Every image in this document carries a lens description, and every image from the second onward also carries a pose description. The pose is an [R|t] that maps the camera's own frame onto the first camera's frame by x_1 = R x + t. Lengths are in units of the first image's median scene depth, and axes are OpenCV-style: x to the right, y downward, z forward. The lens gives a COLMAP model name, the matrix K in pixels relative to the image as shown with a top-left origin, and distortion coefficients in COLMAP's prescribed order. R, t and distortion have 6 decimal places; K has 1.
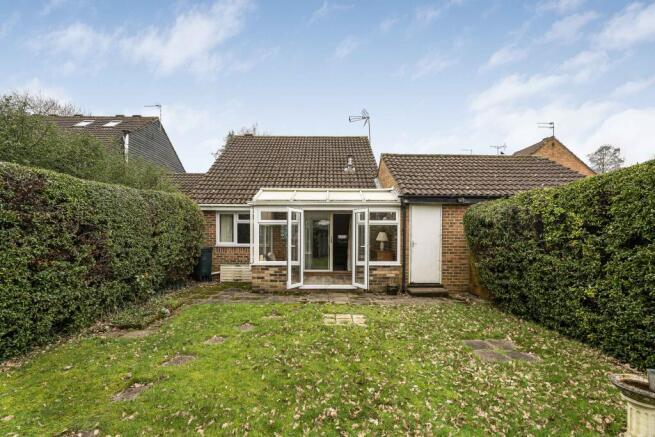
lens RADIAL K [[295.0, 0, 326.5], [0, 295.0, 238.7], [0, 0, 1]] dist [-0.000455, 0.001269]
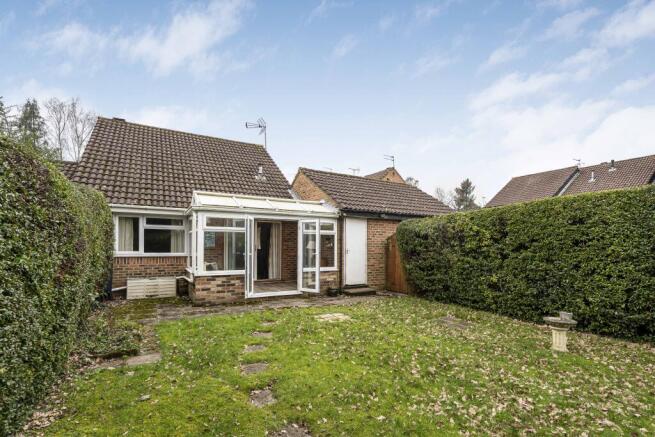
lens RADIAL K [[295.0, 0, 341.4], [0, 295.0, 244.7], [0, 0, 1]] dist [-0.000455, 0.001269]
pose [[0.873875, 0.003839, 0.486136, -0.315248], [0.001414, 0.999945, -0.010437, 0.003970], [-0.486149, 0.009807, 0.873821, -0.004931]]
